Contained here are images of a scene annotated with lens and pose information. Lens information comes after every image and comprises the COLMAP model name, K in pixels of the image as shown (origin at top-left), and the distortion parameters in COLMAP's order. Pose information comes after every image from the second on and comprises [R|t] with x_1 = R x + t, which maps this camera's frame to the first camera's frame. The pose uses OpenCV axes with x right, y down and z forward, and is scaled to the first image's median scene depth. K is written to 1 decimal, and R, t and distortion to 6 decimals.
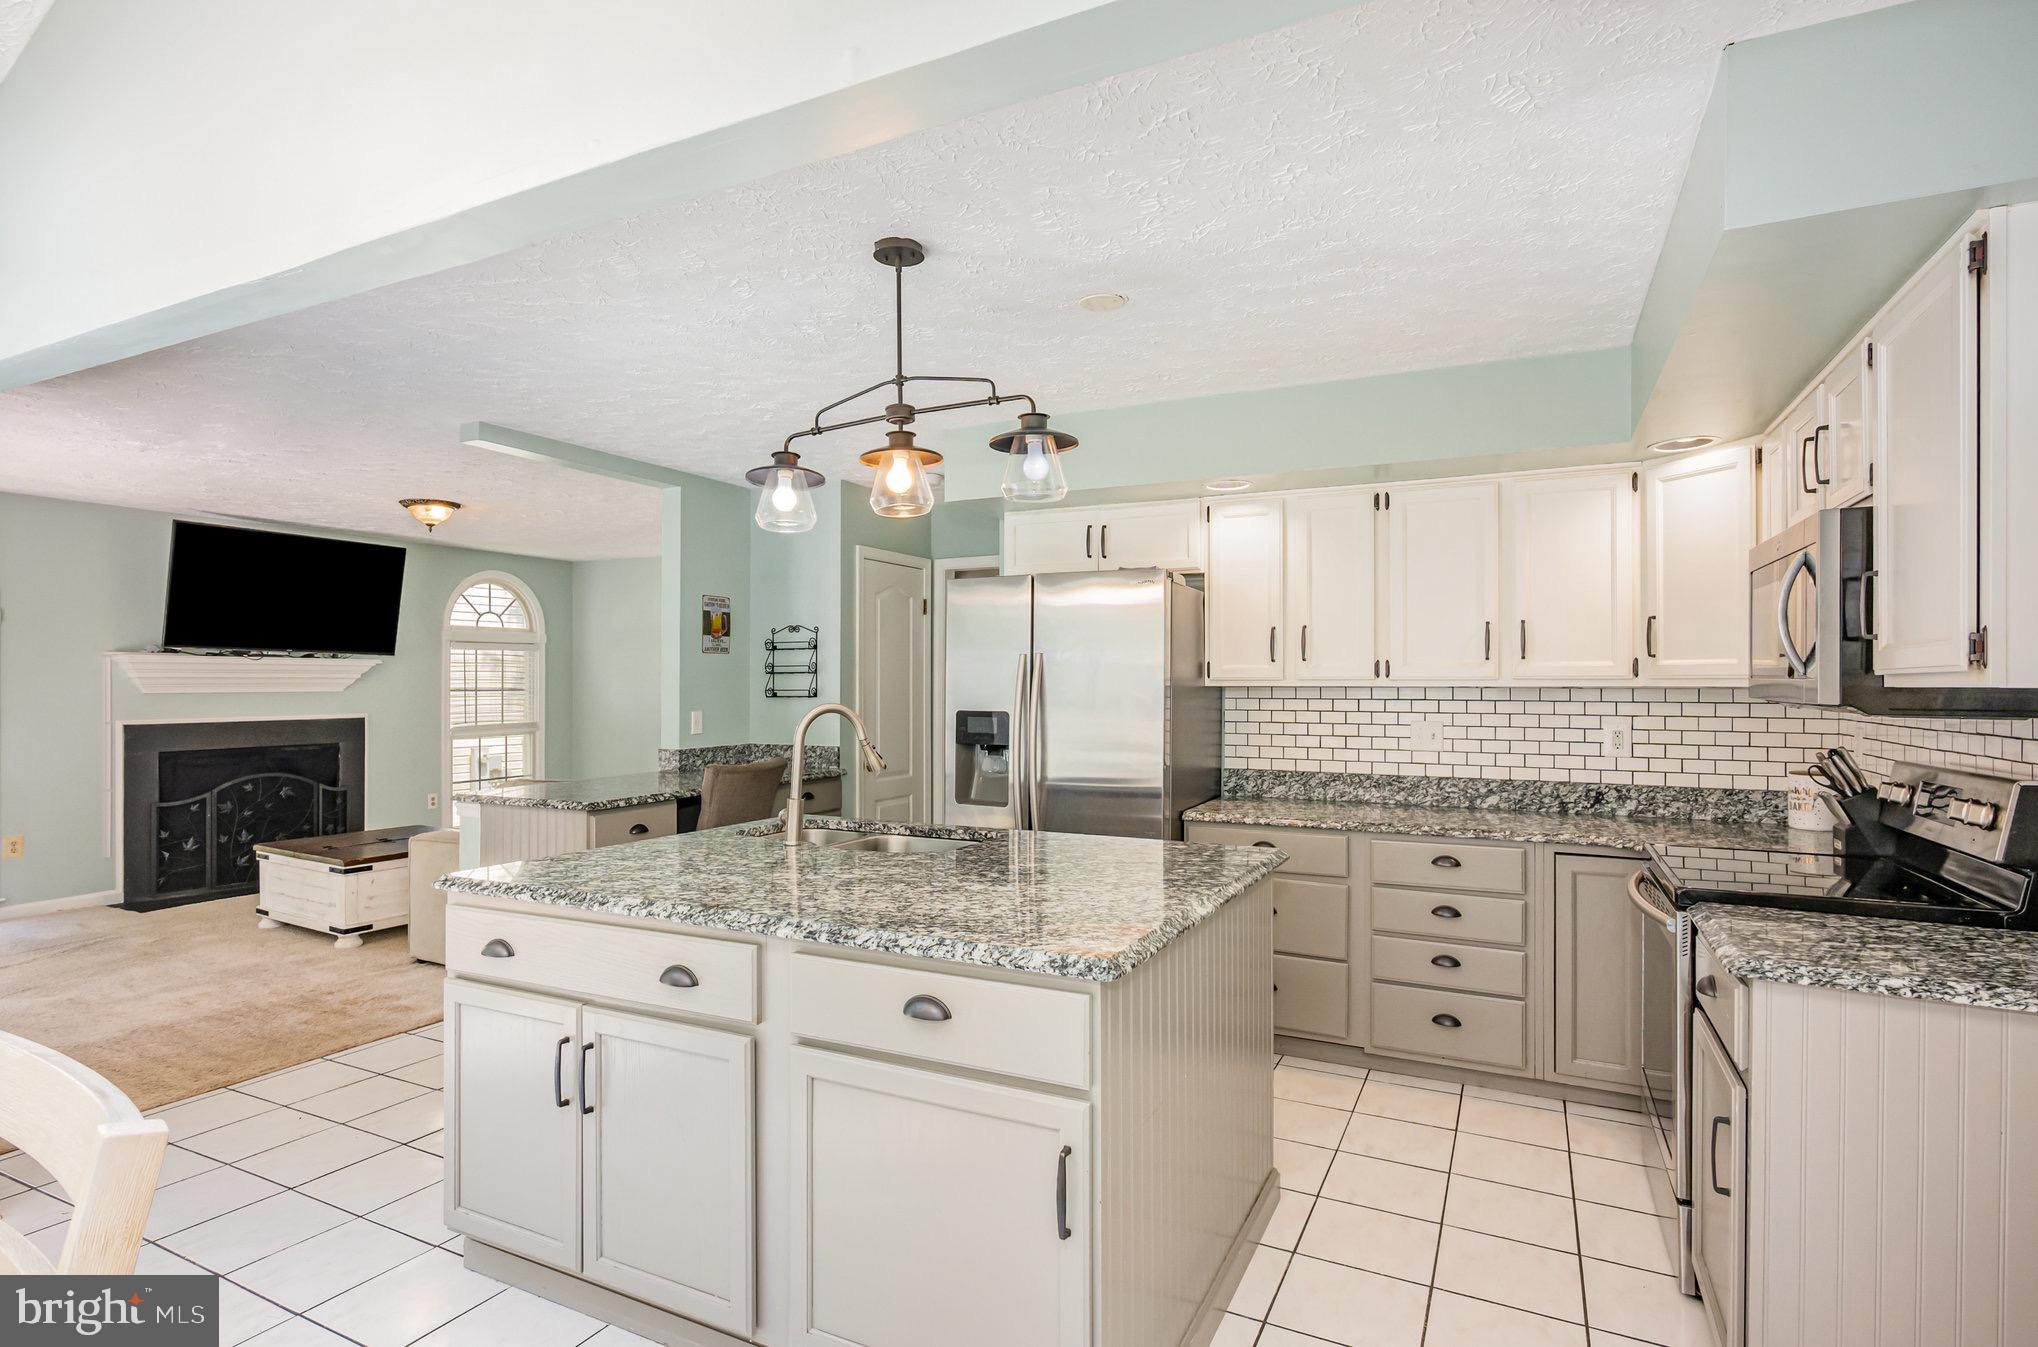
lens RADIAL K [[1025.8, 0, 1029.2], [0, 1025.8, 663.6], [0, 0, 1]] dist [-0.001527, 0.002636]
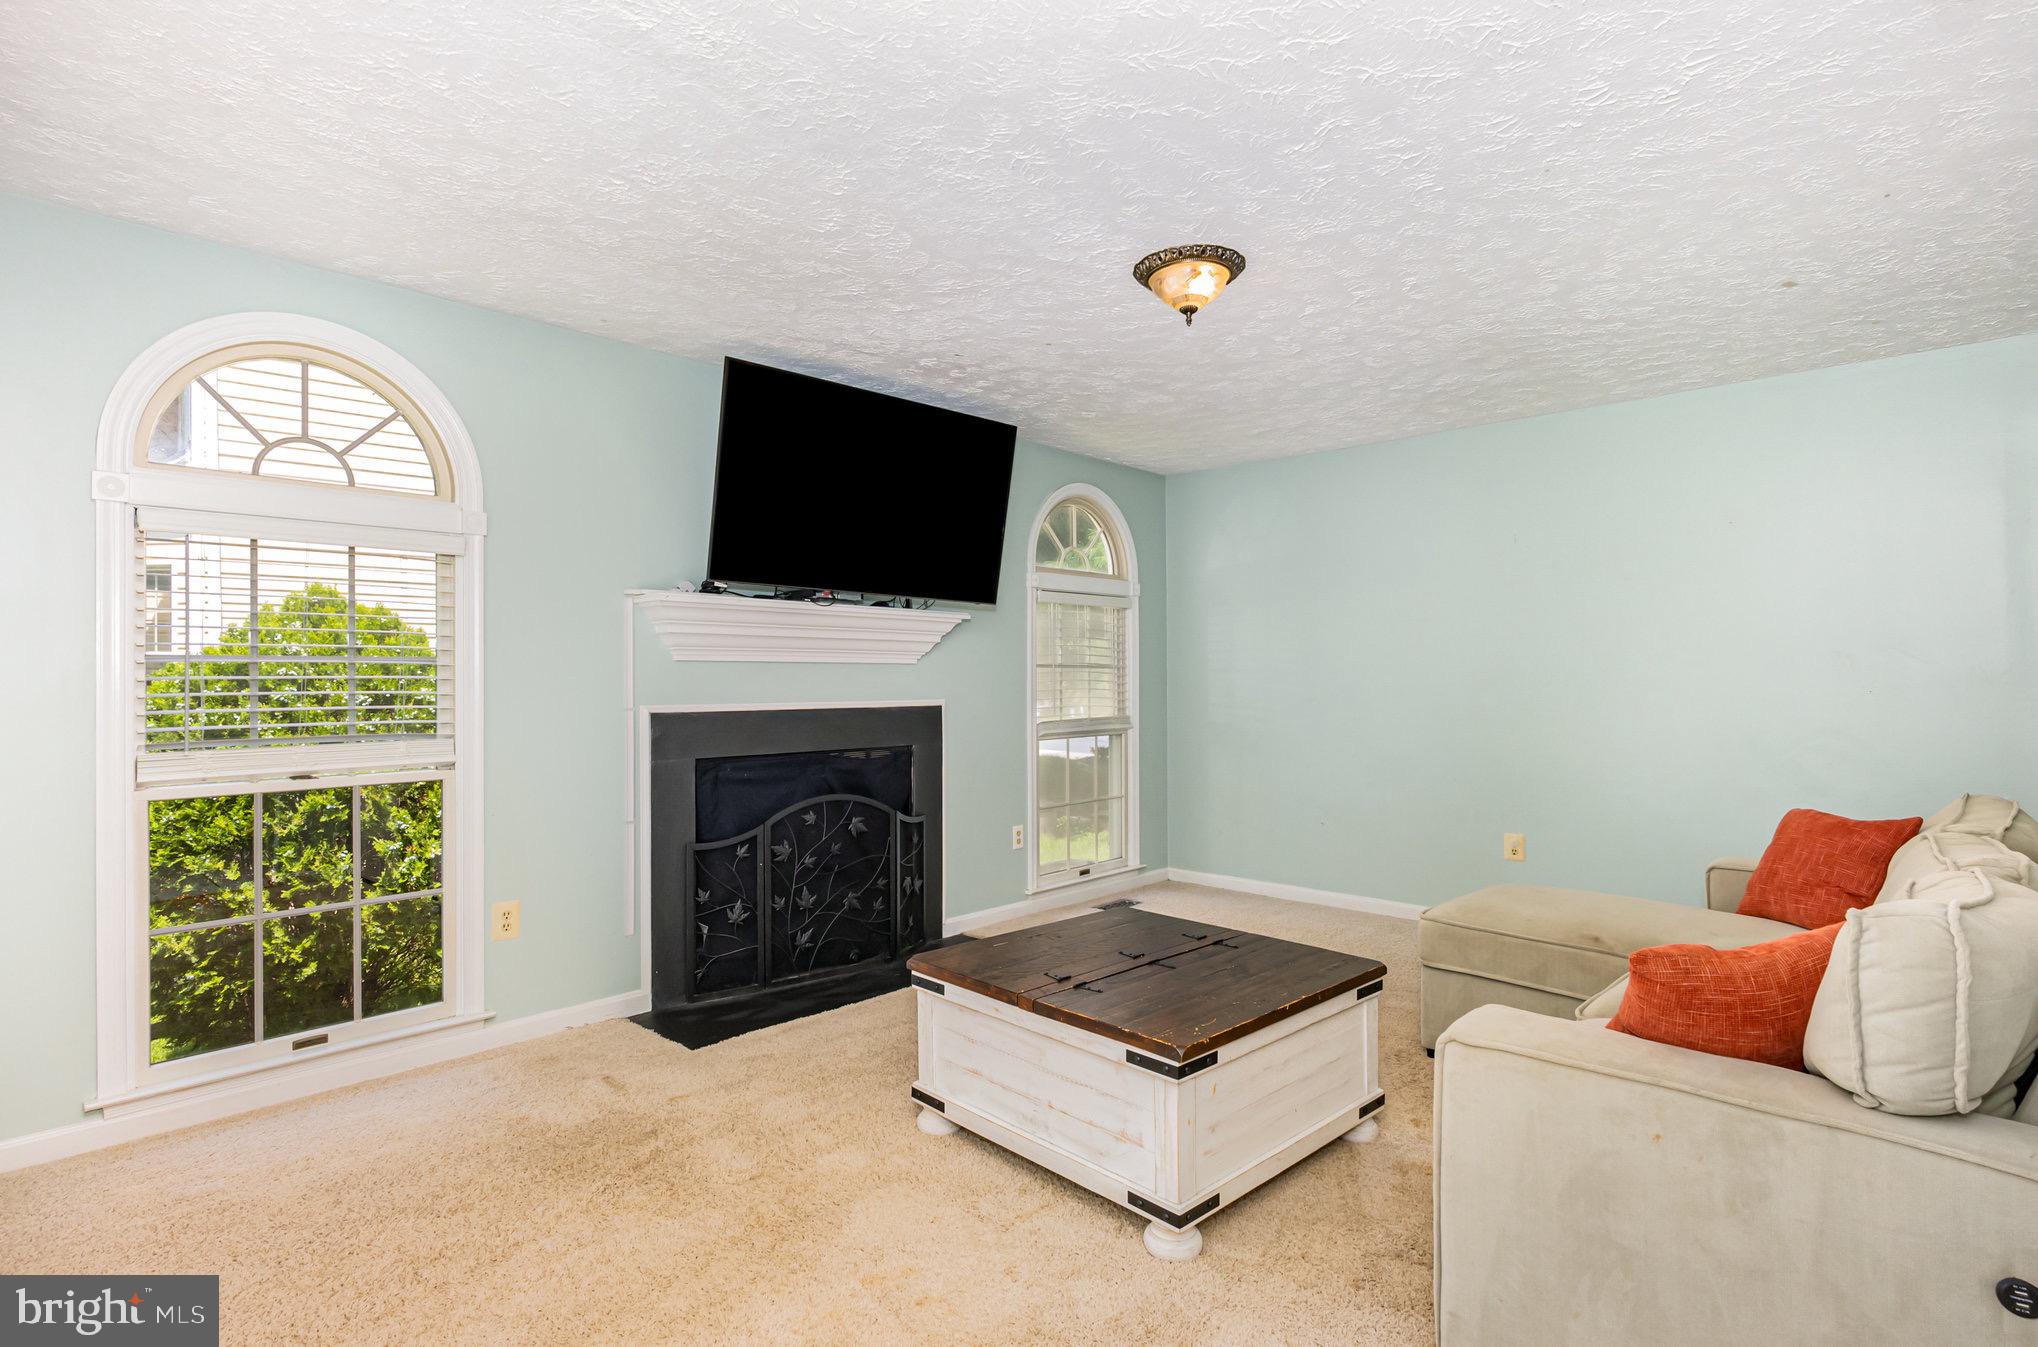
lens RADIAL K [[1025.8, 0, 1031.4], [0, 1025.8, 673.7], [0, 0, 1]] dist [-0.001527, 0.002636]
pose [[0.961740, 0.000028, -0.273962, -0.478211], [0.003290, 0.999927, 0.011650, 0.029245], [0.273943, -0.012105, 0.961670, 0.461965]]
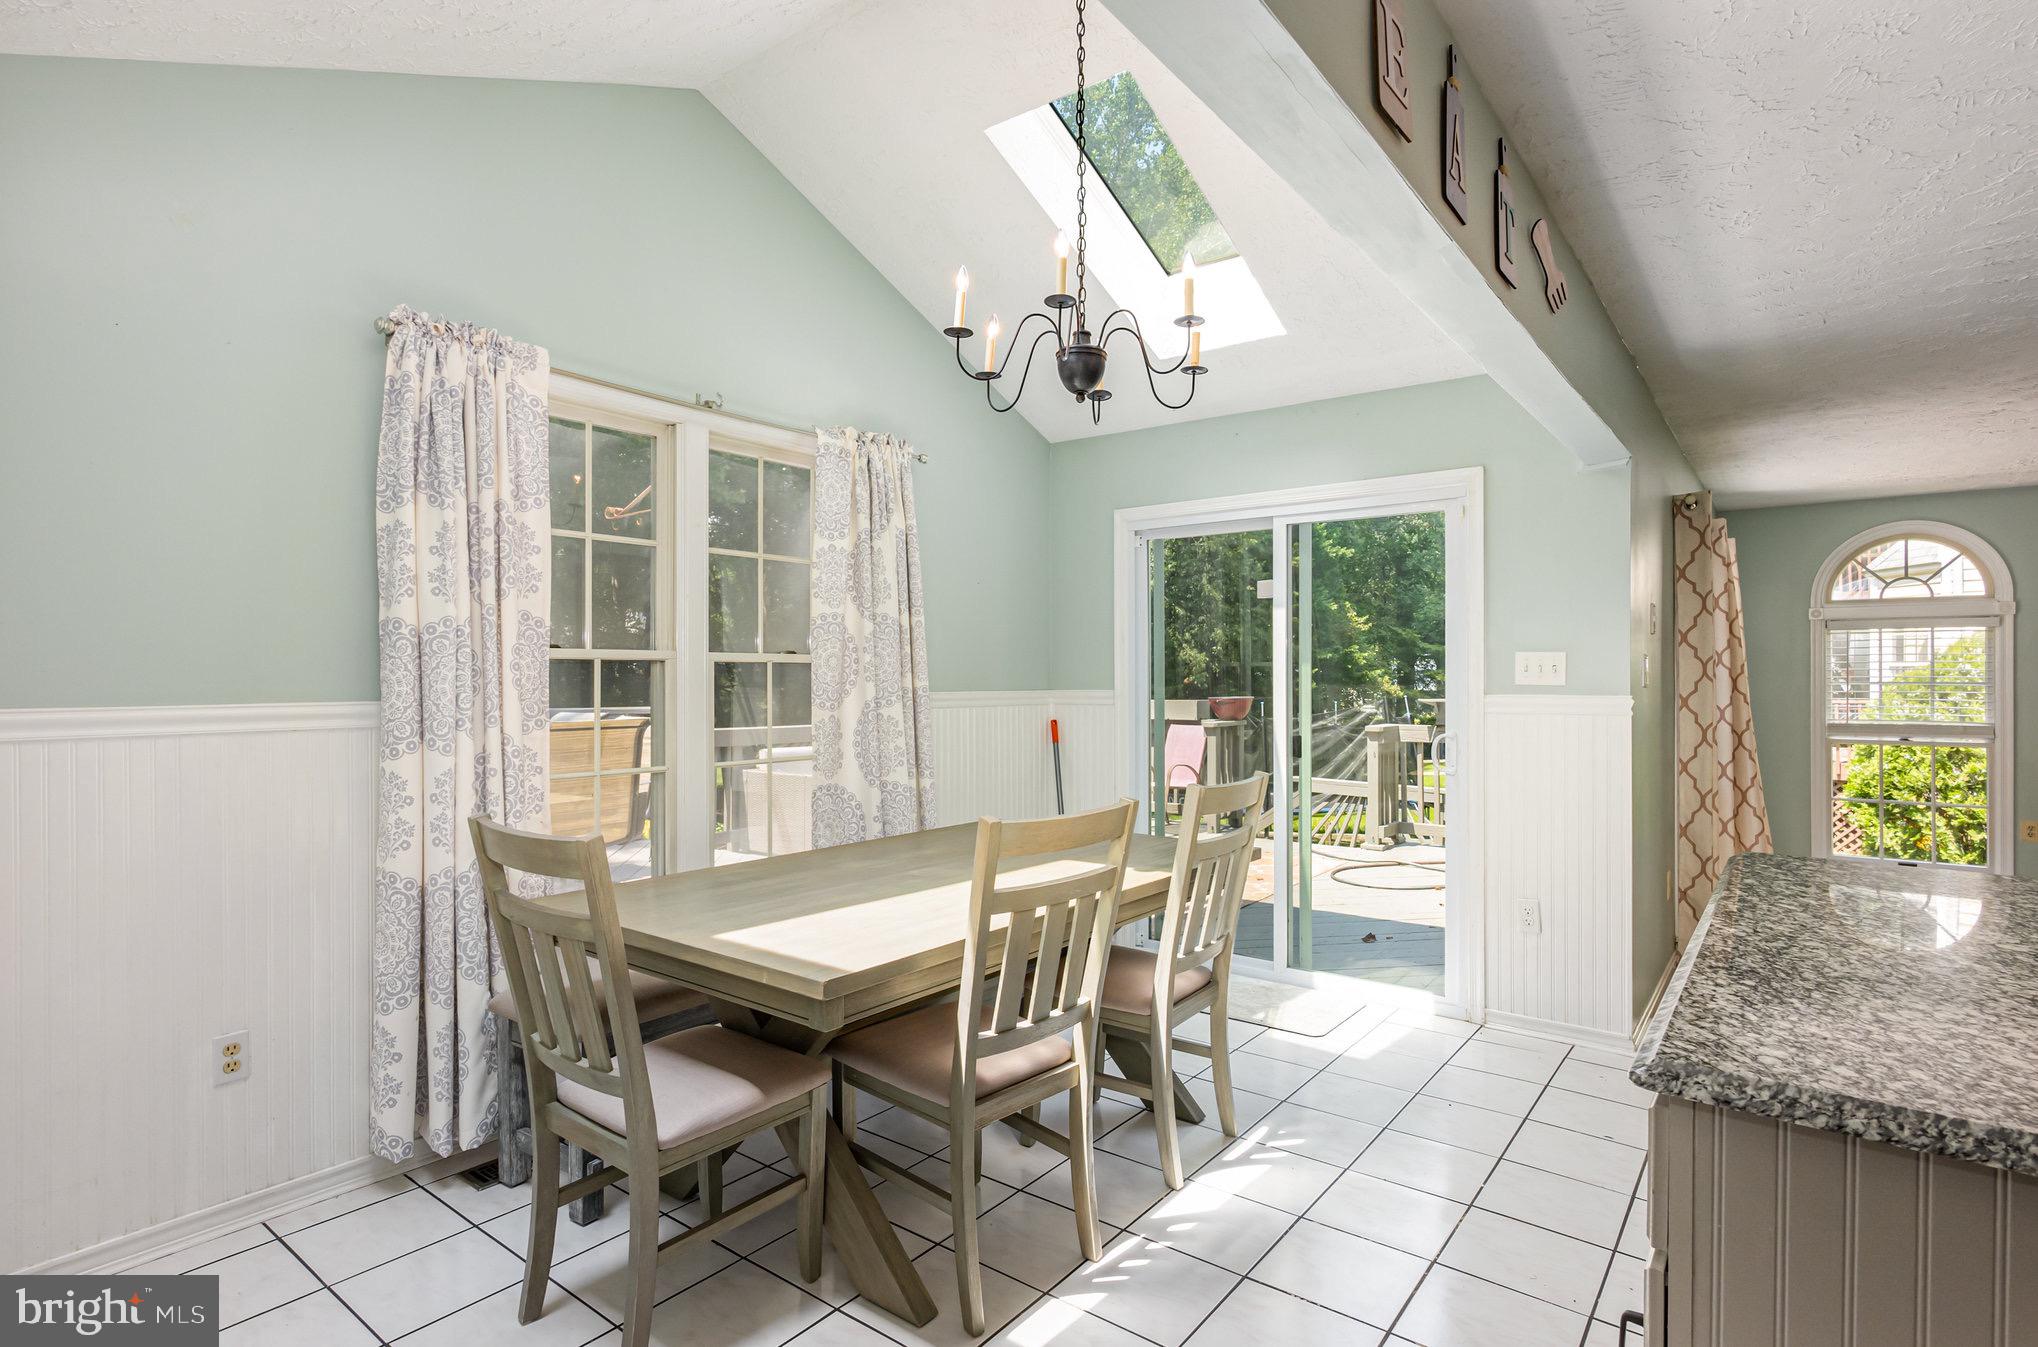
lens RADIAL K [[1025.8, 0, 1022.5], [0, 1025.8, 685.4], [0, 0, 1]] dist [-0.001527, 0.002636]
pose [[-0.188969, 0.015530, -0.981860, 1.833921], [0.021902, 0.999693, 0.011597, -0.078803], [0.981739, -0.019313, -0.189251, -0.499478]]
